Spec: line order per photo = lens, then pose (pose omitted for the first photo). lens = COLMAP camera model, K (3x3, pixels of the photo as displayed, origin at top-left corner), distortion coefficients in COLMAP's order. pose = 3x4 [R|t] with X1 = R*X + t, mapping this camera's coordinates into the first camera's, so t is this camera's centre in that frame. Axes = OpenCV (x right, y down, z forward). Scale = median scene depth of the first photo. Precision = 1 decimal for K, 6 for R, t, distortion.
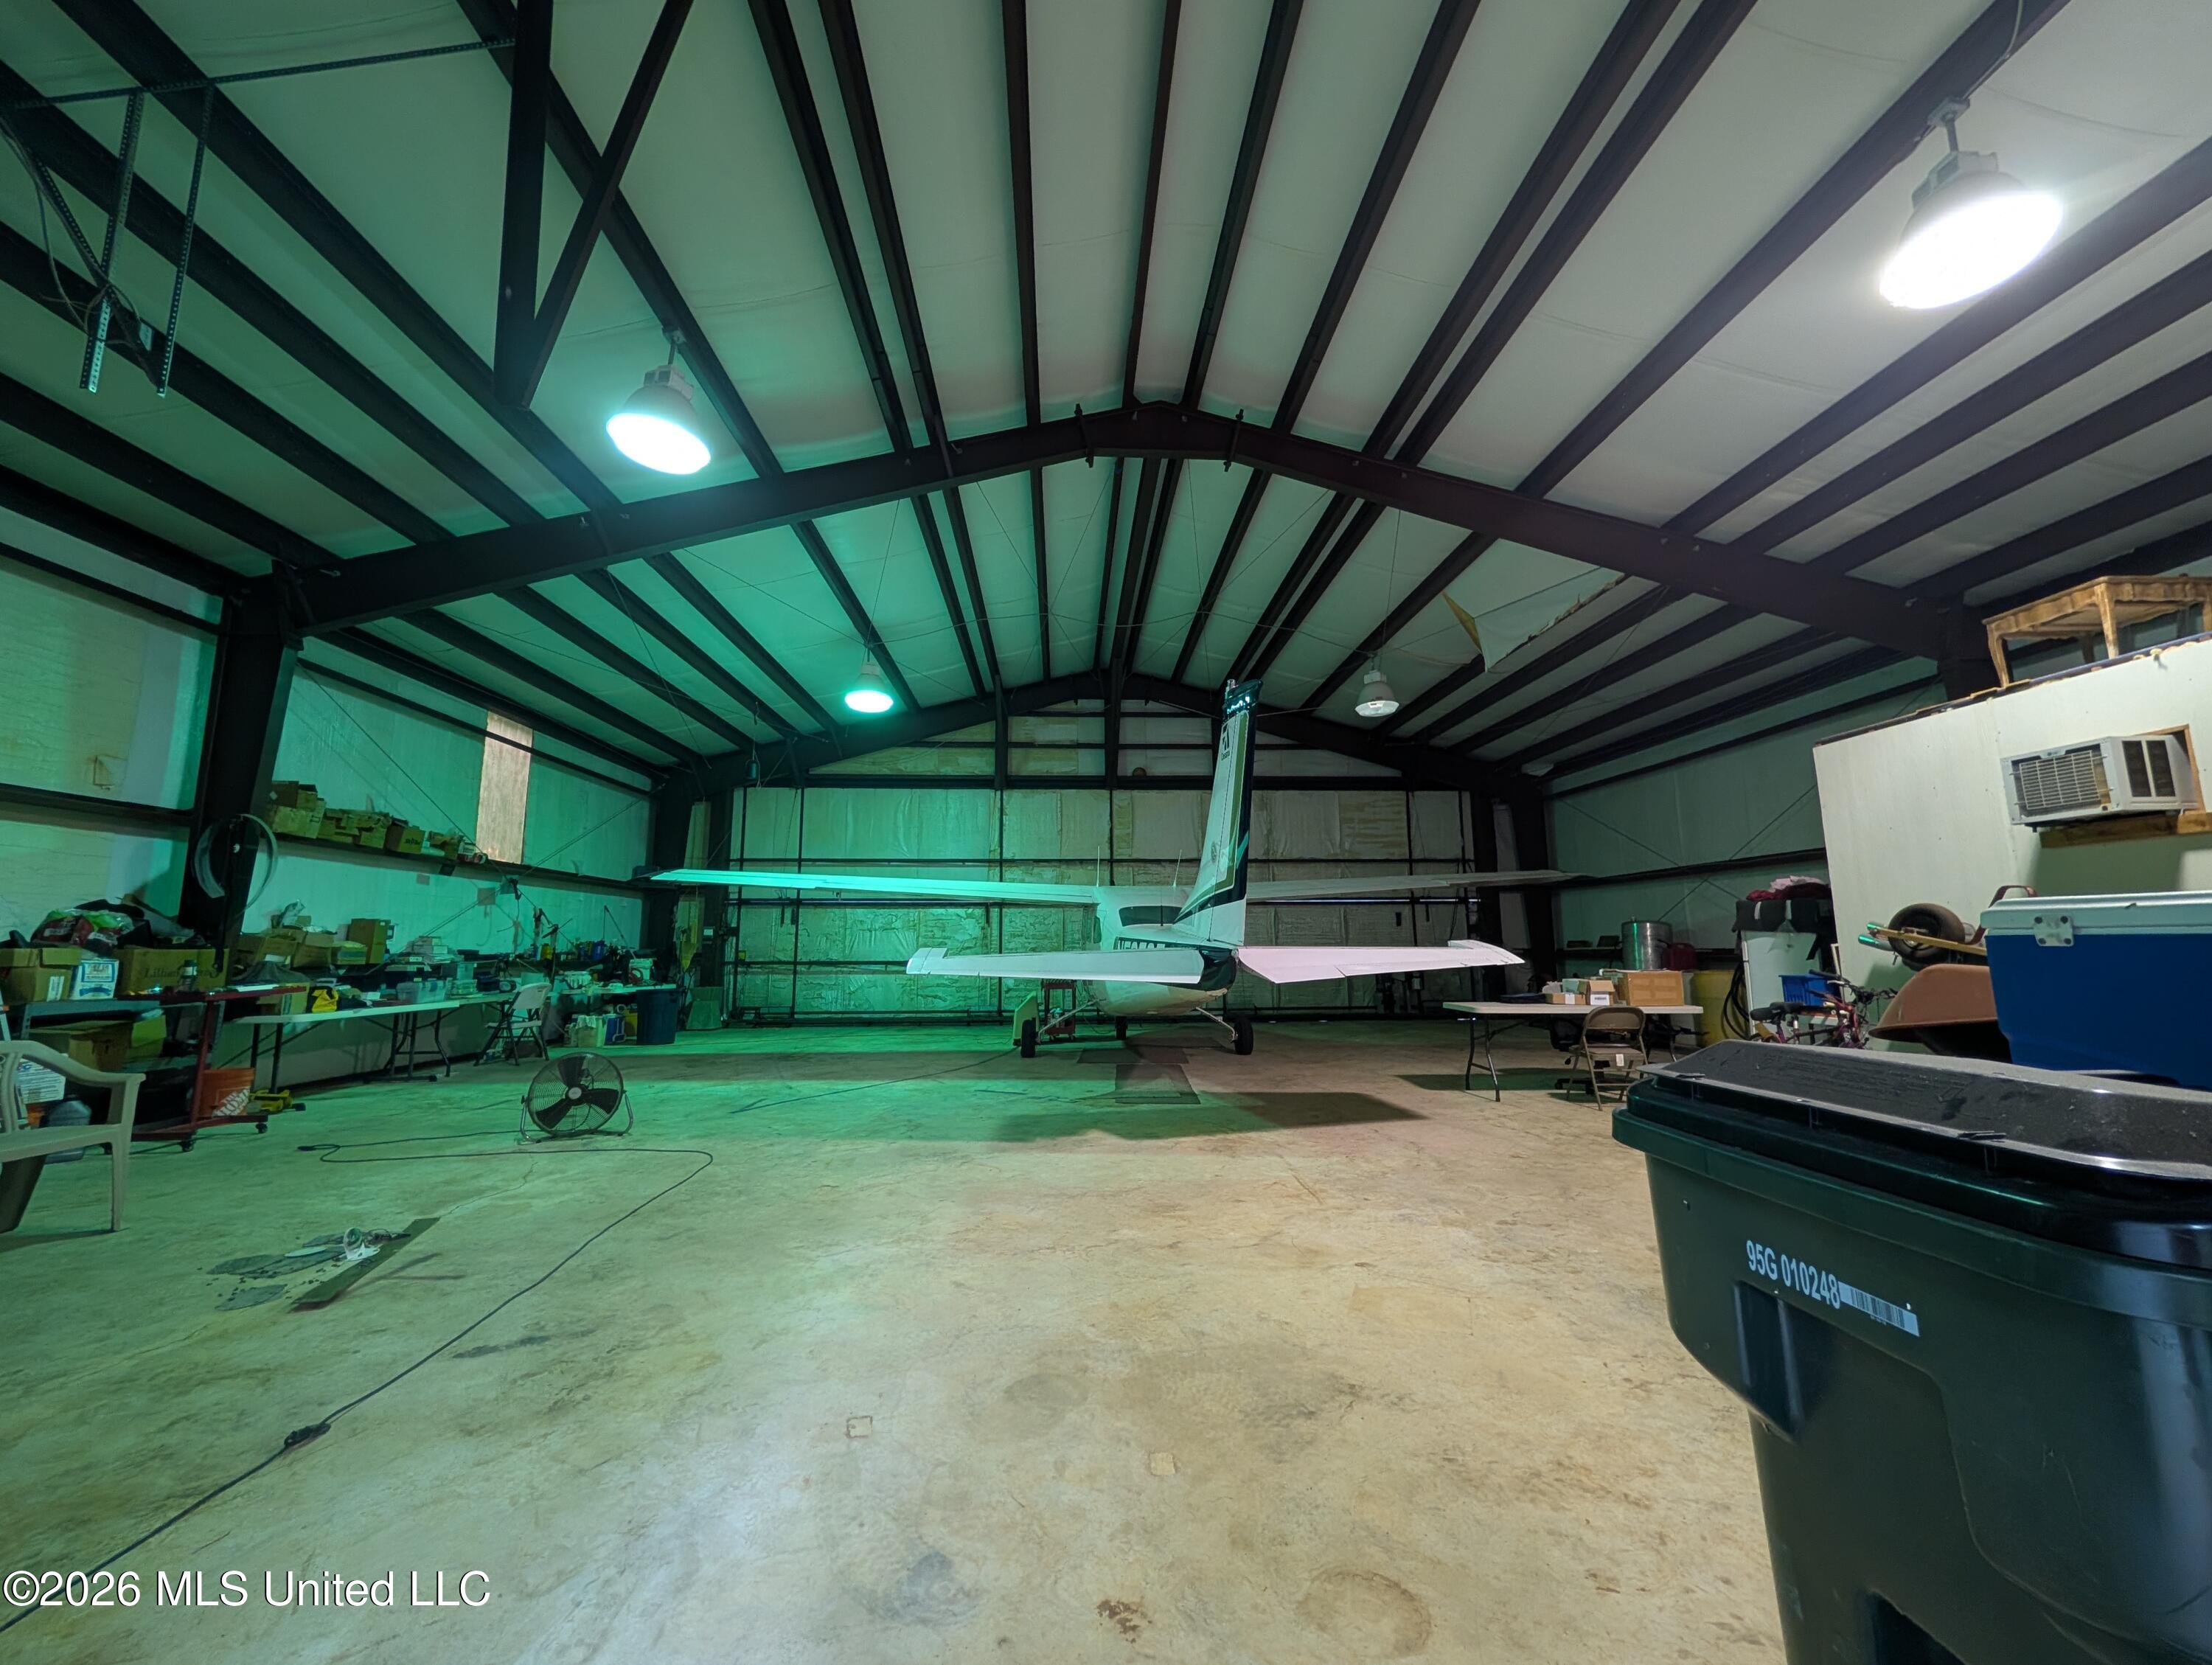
lens RADIAL K [[848.5, 0, 1102.2], [0, 848.5, 831.5], [0, 0, 1]] dist [0.000846, 0.000415]
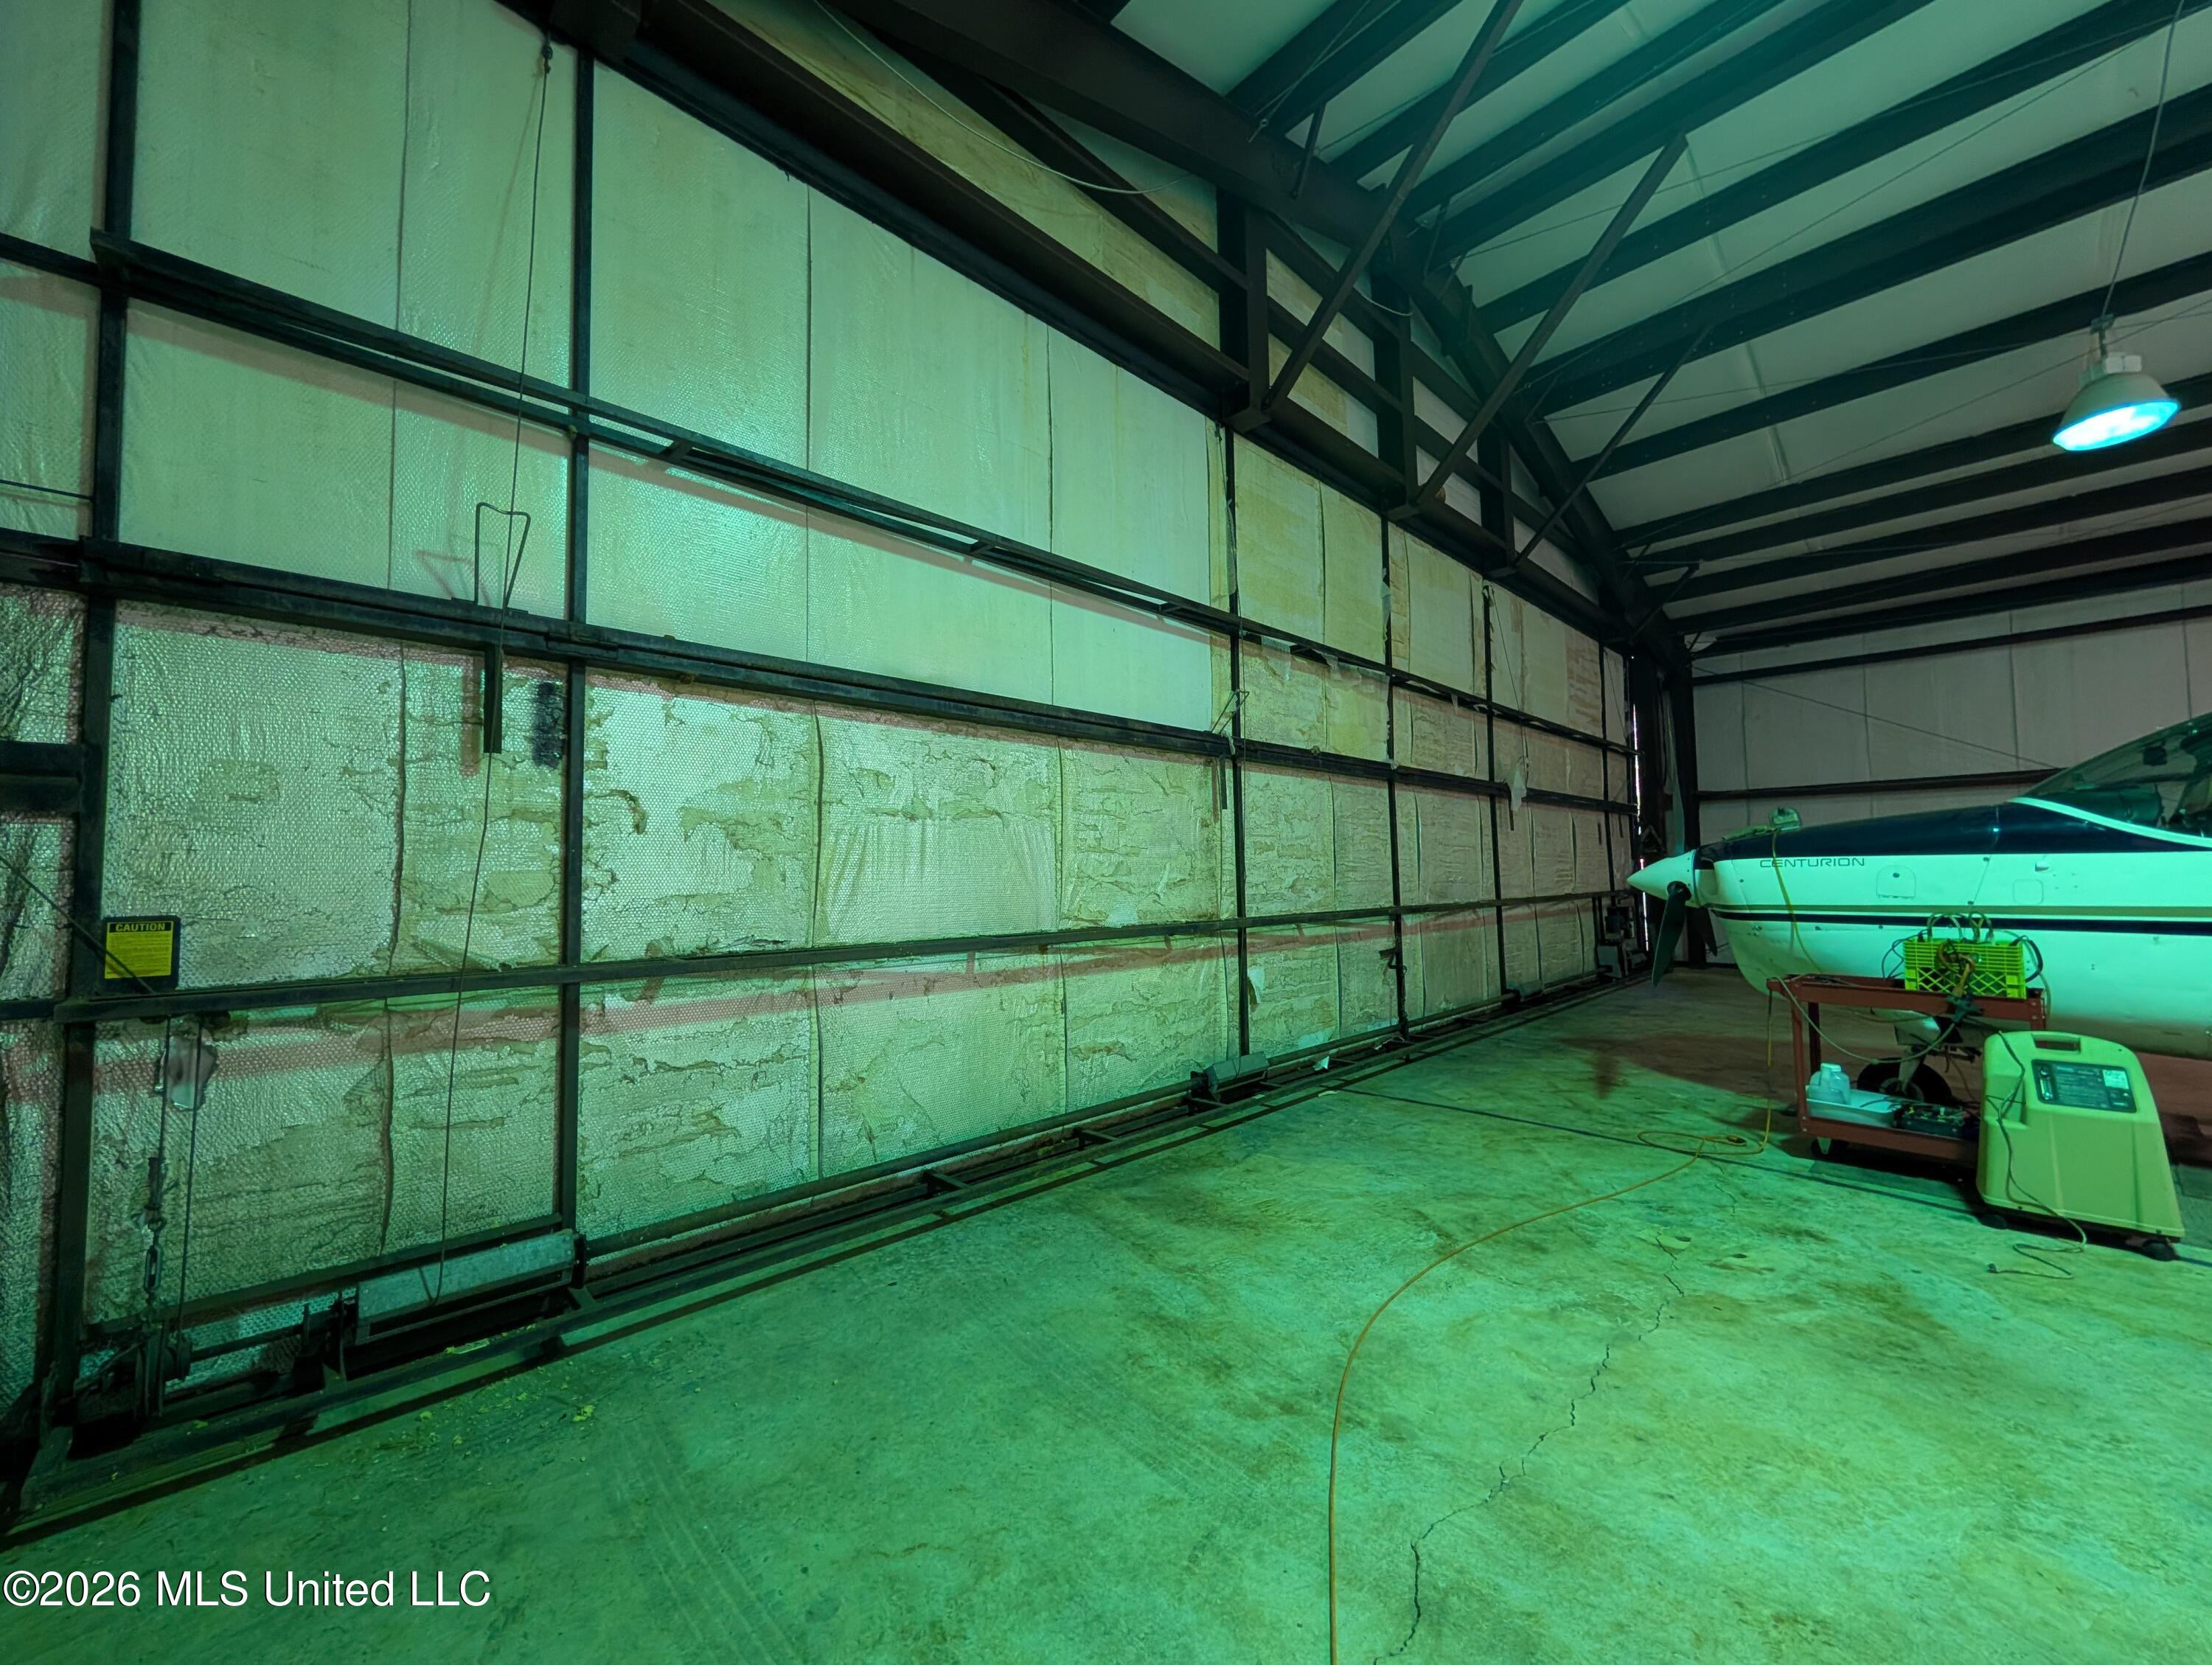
lens RADIAL K [[848.5, 0, 1102.0], [0, 848.5, 829.9], [0, 0, 1]] dist [0.000846, 0.000415]
pose [[0.757995, 0.032066, 0.651471, -0.903020], [-0.082382, 0.995499, 0.046854, 0.242444], [-0.647037, -0.089185, 0.757225, 1.804530]]
